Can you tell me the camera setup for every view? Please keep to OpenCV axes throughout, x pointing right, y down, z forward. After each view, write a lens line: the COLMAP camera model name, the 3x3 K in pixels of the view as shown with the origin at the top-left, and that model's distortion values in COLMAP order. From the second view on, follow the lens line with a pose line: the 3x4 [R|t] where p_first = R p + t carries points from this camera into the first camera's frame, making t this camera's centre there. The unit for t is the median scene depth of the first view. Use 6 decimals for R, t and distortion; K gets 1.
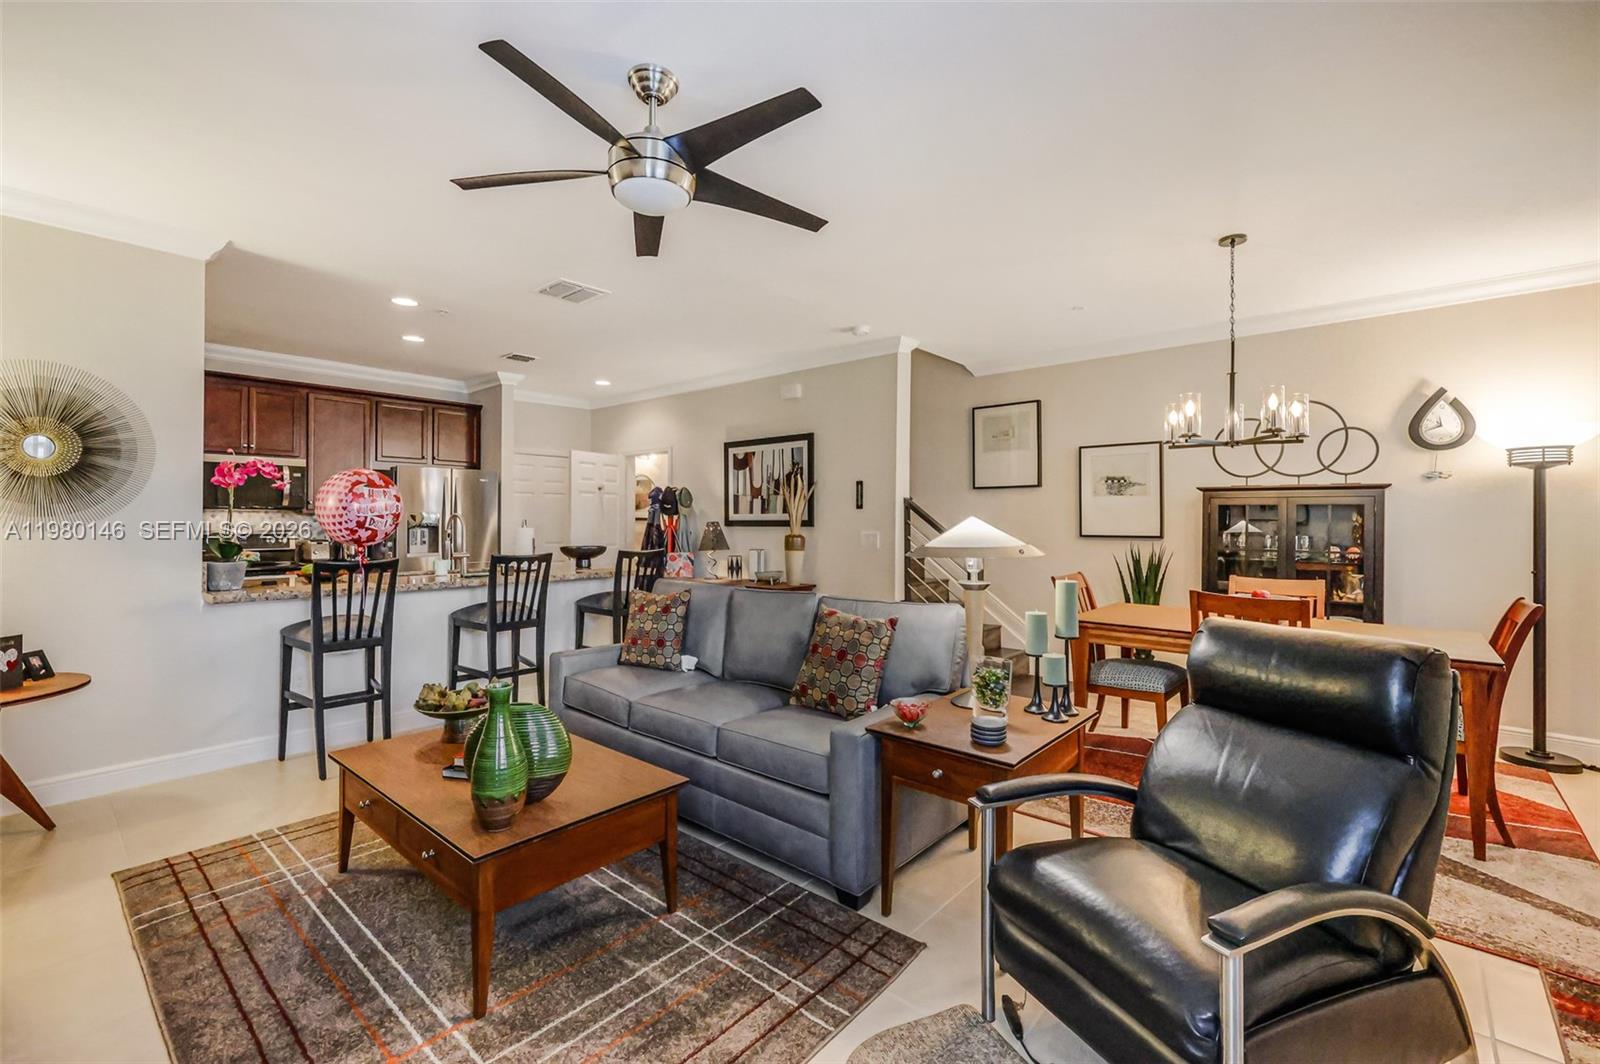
lens RADIAL K [[692.4, 0, 782.1], [0, 692.4, 501.4], [0, 0, 1]] dist [0.002424, -0.001540]
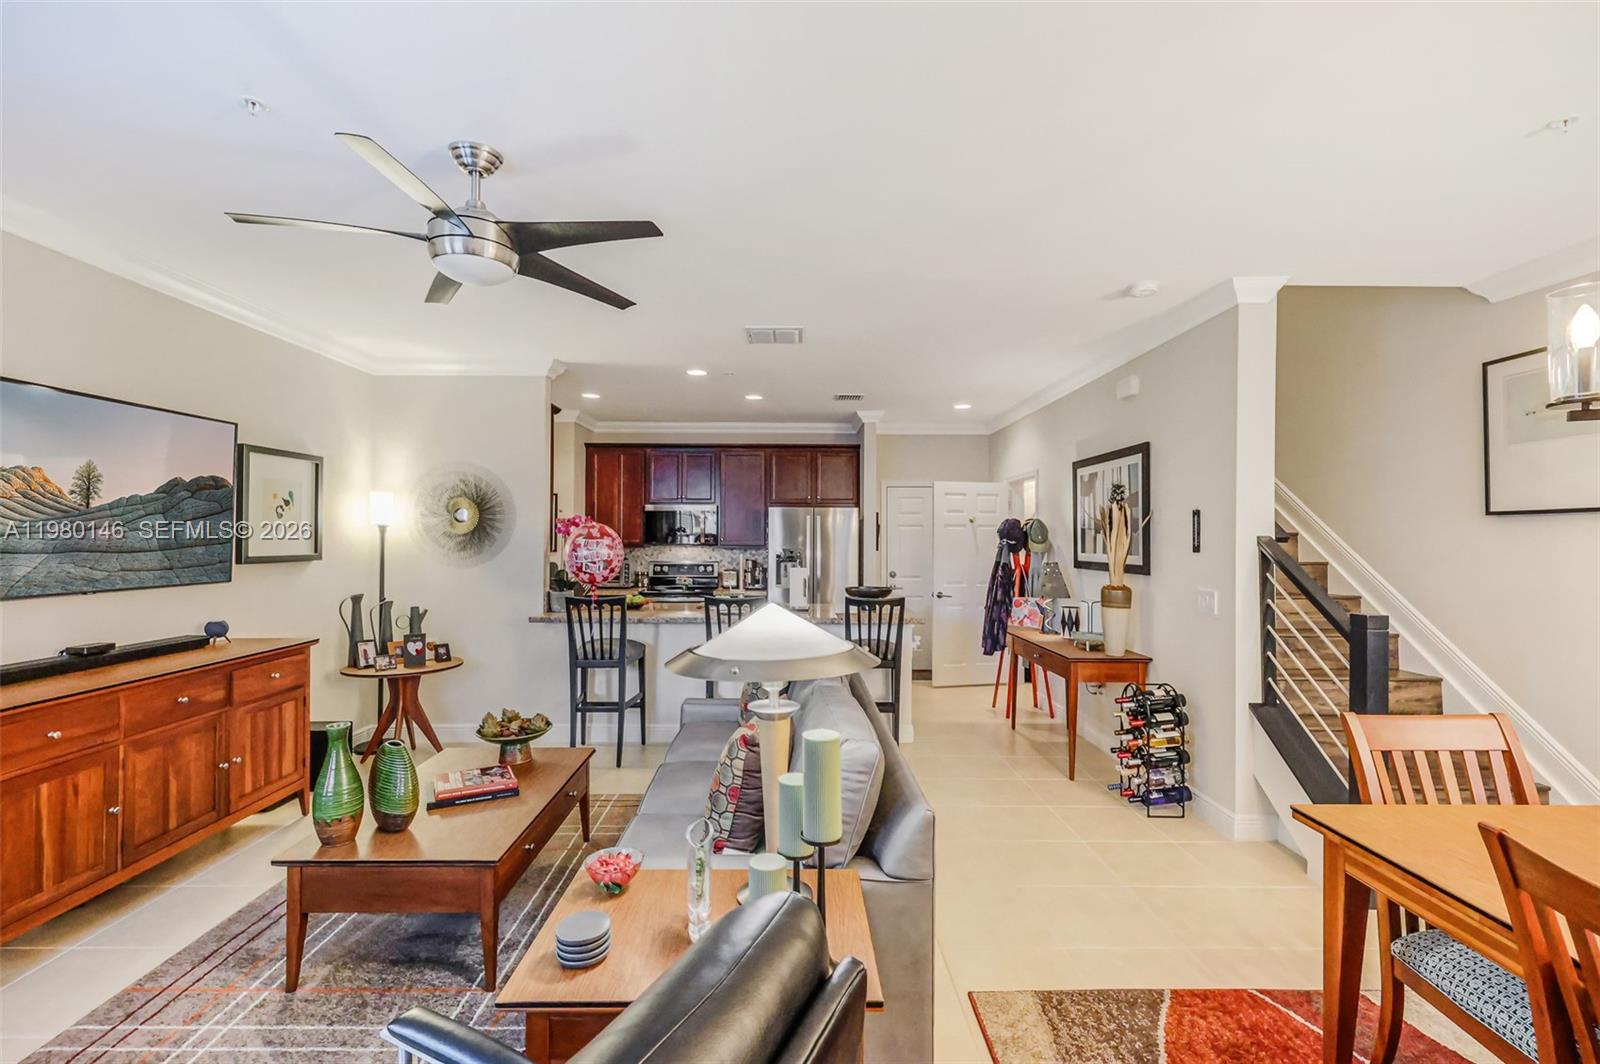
lens RADIAL K [[692.4, 0, 800.7], [0, 692.4, 530.5], [0, 0, 1]] dist [0.002424, -0.001540]
pose [[0.677485, -0.008212, -0.735491, 0.333815], [0.018131, 0.999820, 0.005538, -0.019718], [0.735313, -0.017087, 0.677512, 0.257284]]
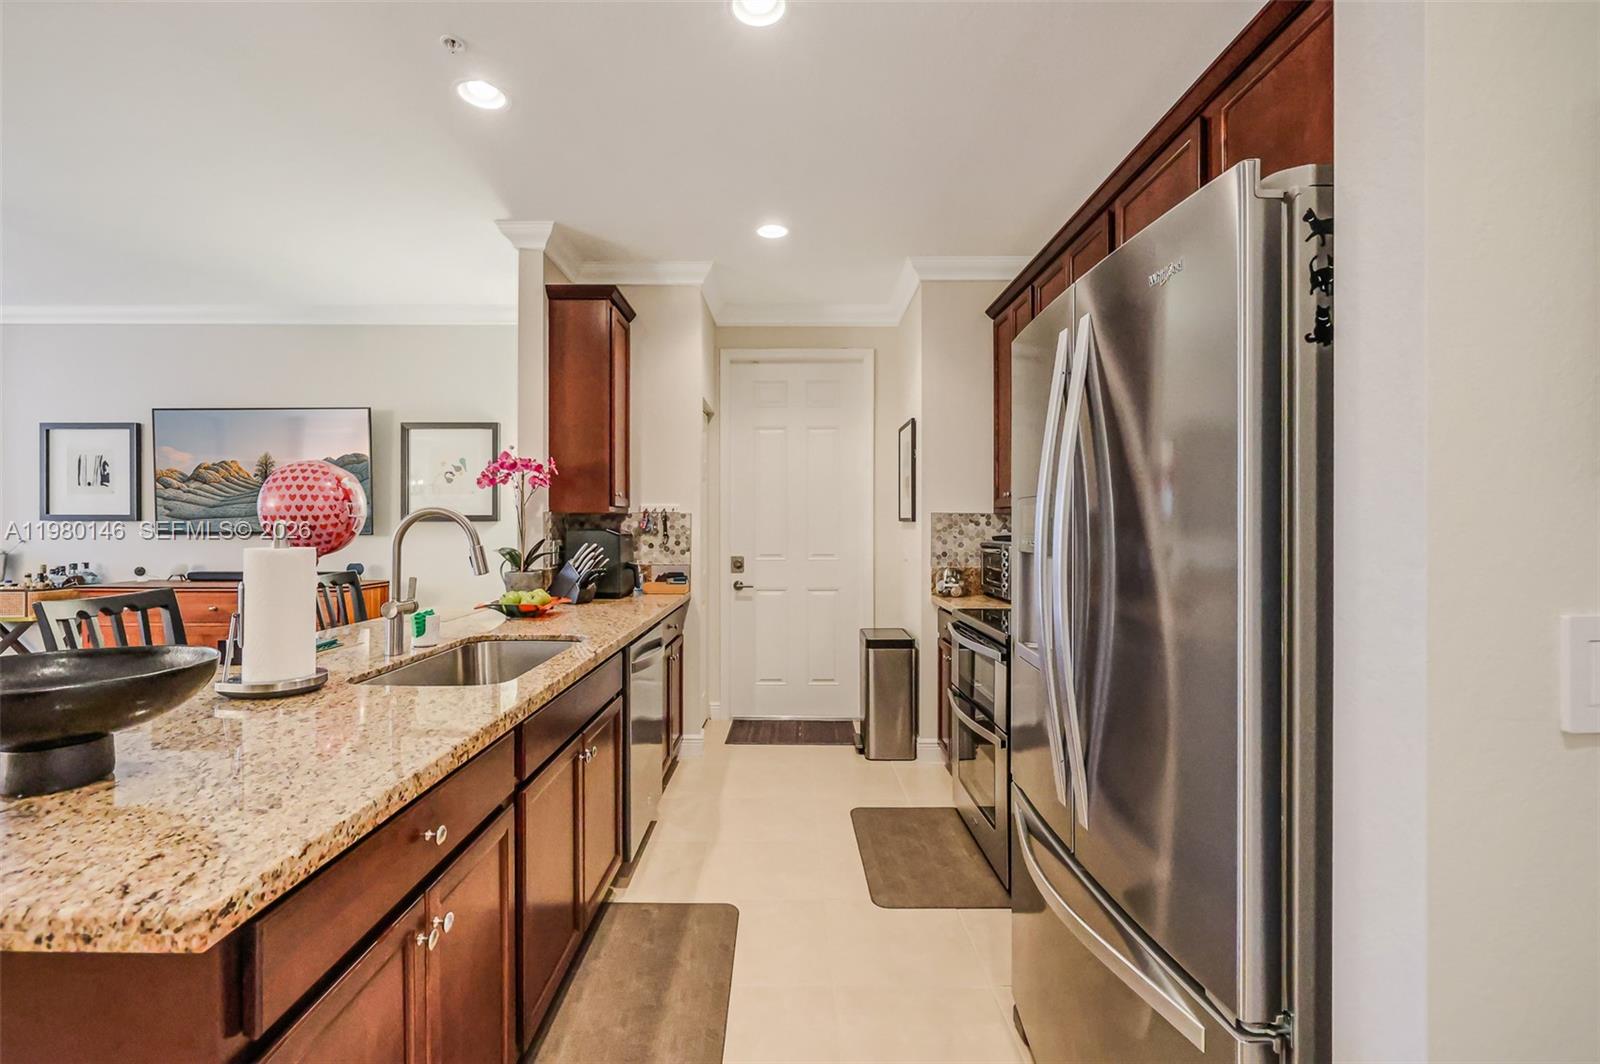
lens RADIAL K [[692.4, 0, 797.6], [0, 692.4, 524.7], [0, 0, 1]] dist [0.002424, -0.001540]
pose [[-0.748589, -0.001372, -0.663033, -0.298297], [0.015721, 0.999680, -0.019818, 0.031510], [0.662848, -0.025259, -0.748328, 1.185890]]
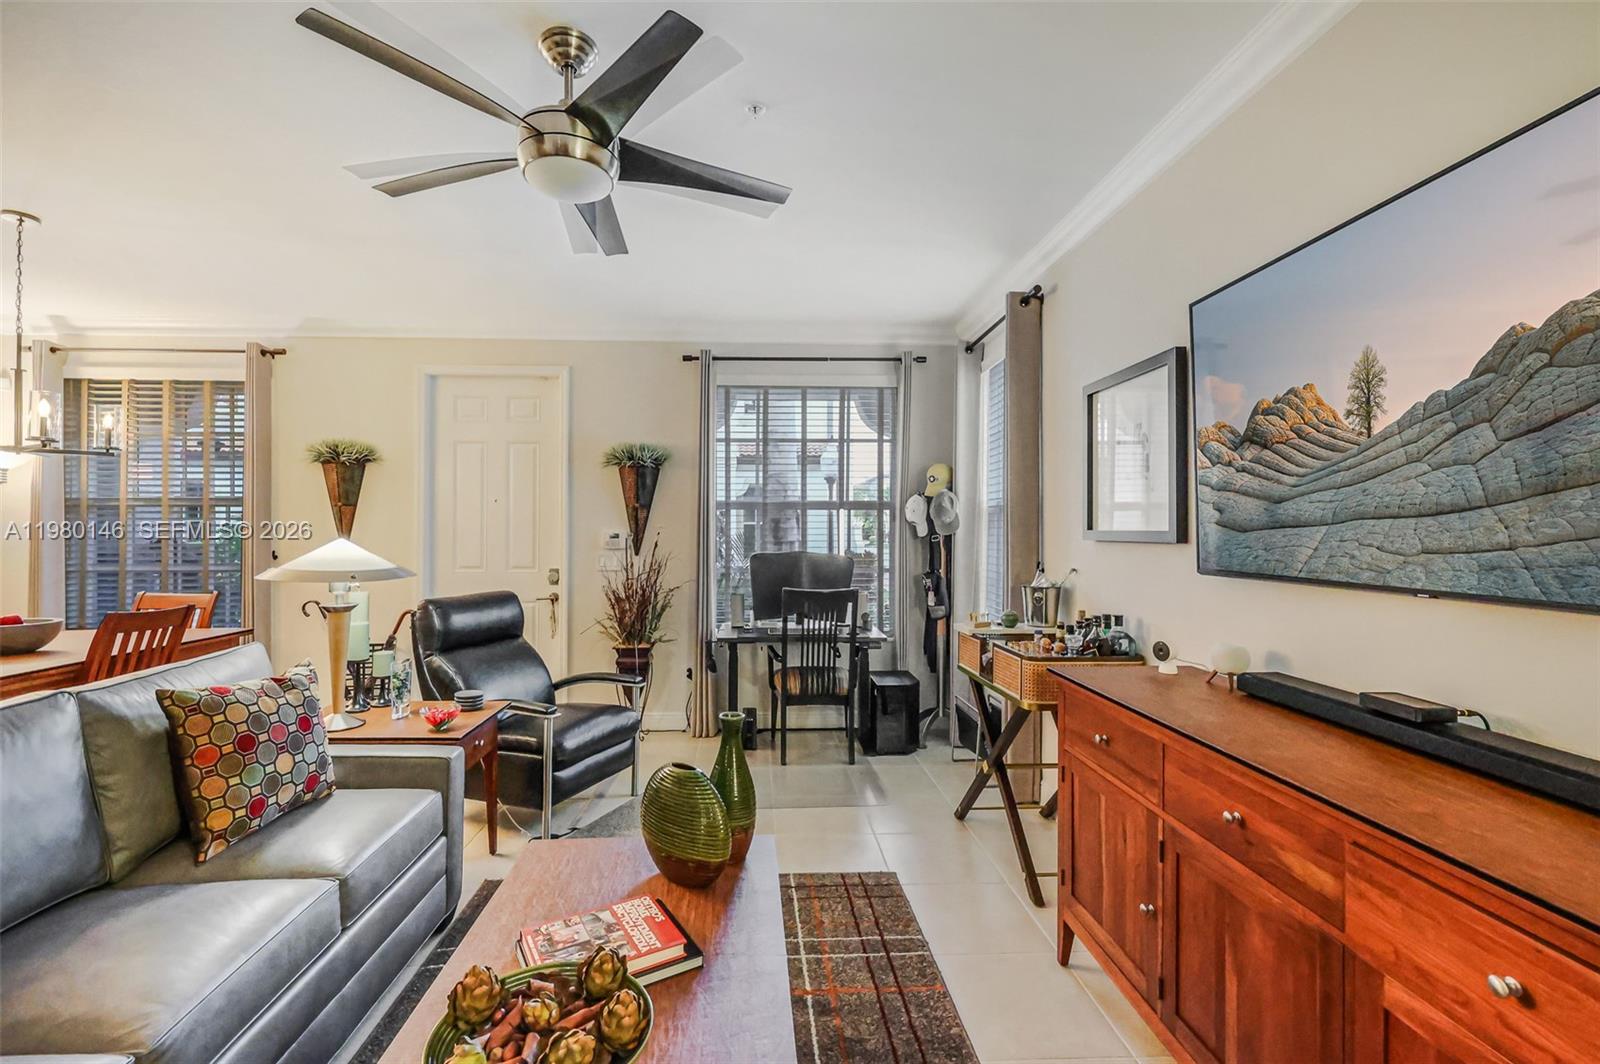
lens RADIAL K [[692.4, 0, 771.4], [0, 692.4, 530.9], [0, 0, 1]] dist [0.002424, -0.001540]
pose [[-0.694069, -0.007669, 0.719868, -0.379165], [-0.025530, 0.999576, -0.013967, 0.003827], [-0.719456, -0.028072, -0.693971, 0.545358]]
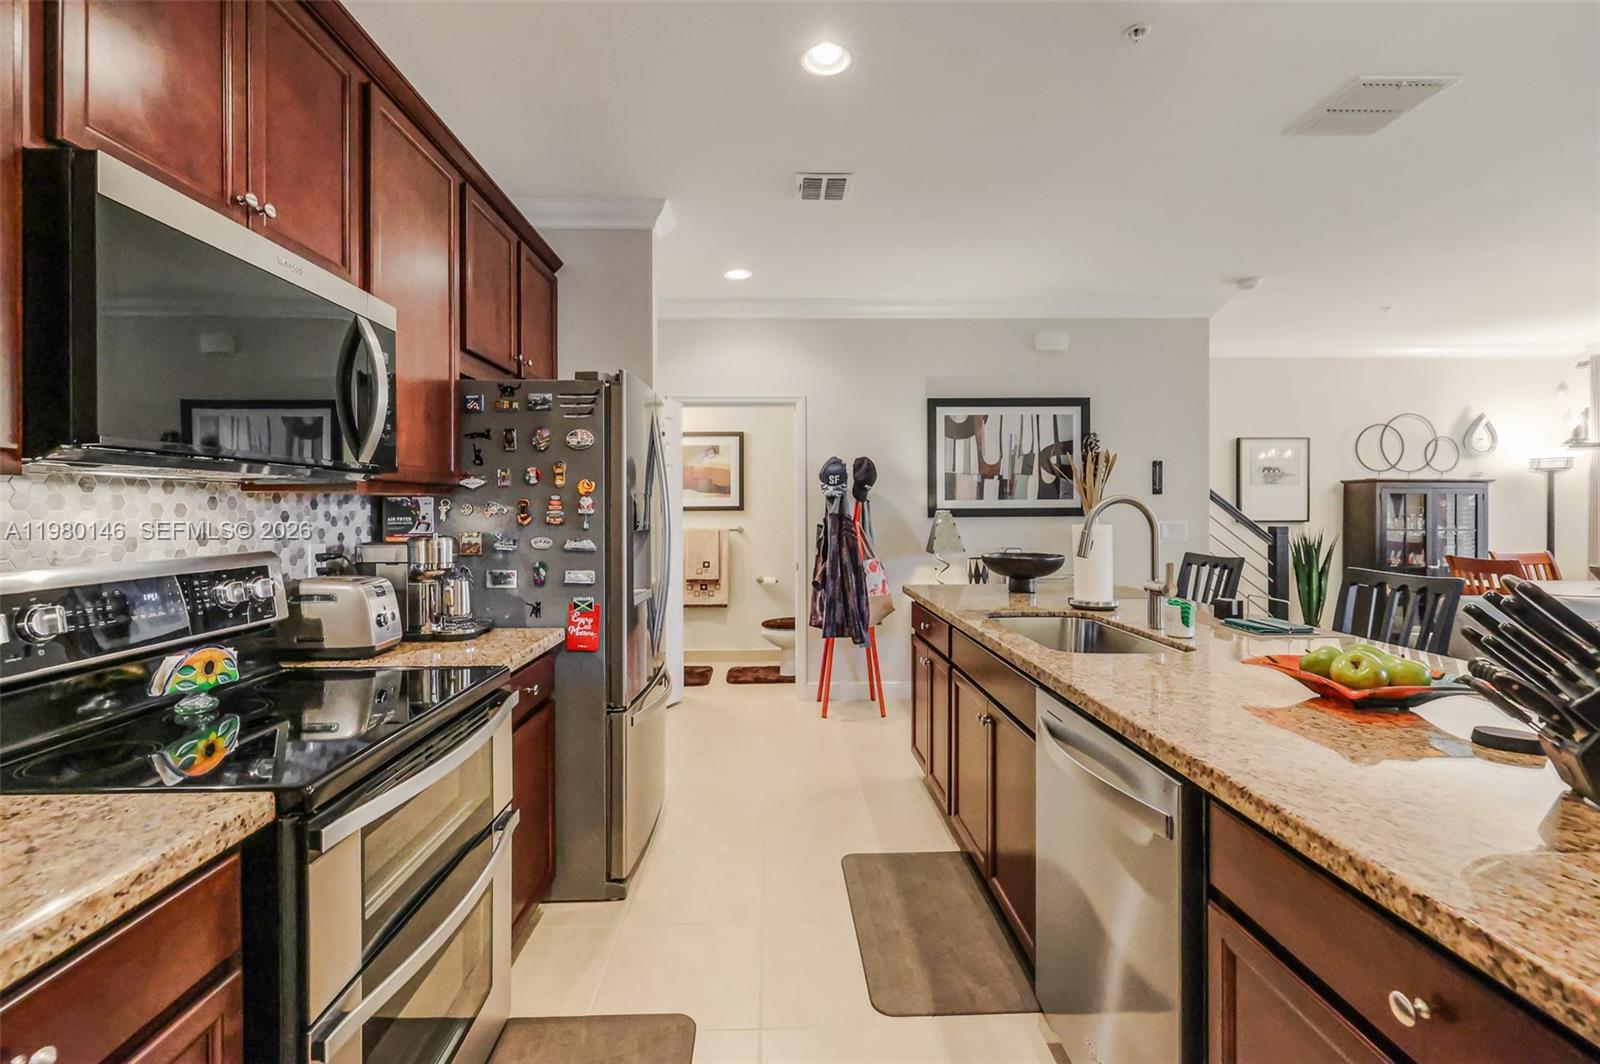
lens RADIAL K [[692.4, 0, 810.8], [0, 692.4, 505.2], [0, 0, 1]] dist [0.002424, -0.001540]
pose [[0.717693, -0.001191, 0.696359, -0.755243], [-0.013334, 0.999792, 0.015452, 0.016014], [-0.696232, -0.020375, 0.717527, 0.658865]]
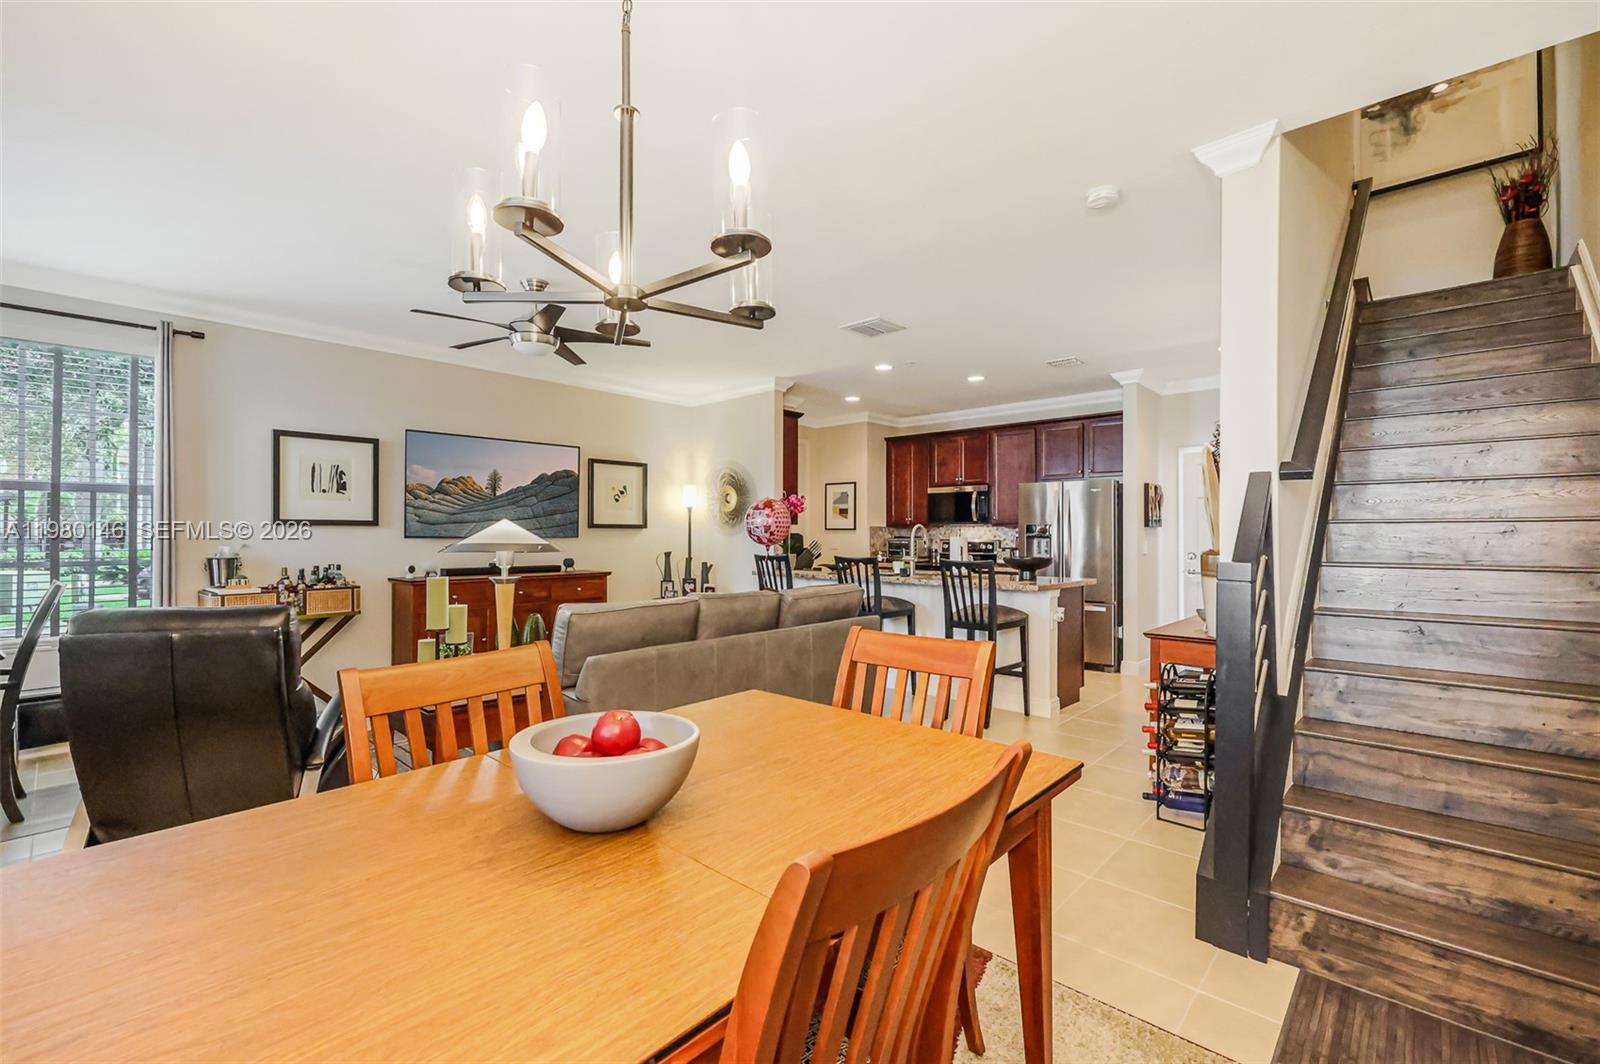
lens RADIAL K [[692.4, 0, 795.9], [0, 692.4, 528.7], [0, 0, 1]] dist [0.002424, -0.001540]
pose [[-0.012197, -0.010716, -0.999868, 0.605965], [0.024994, 0.999627, -0.011018, 0.026293], [0.999613, -0.025125, -0.011925, 0.647858]]
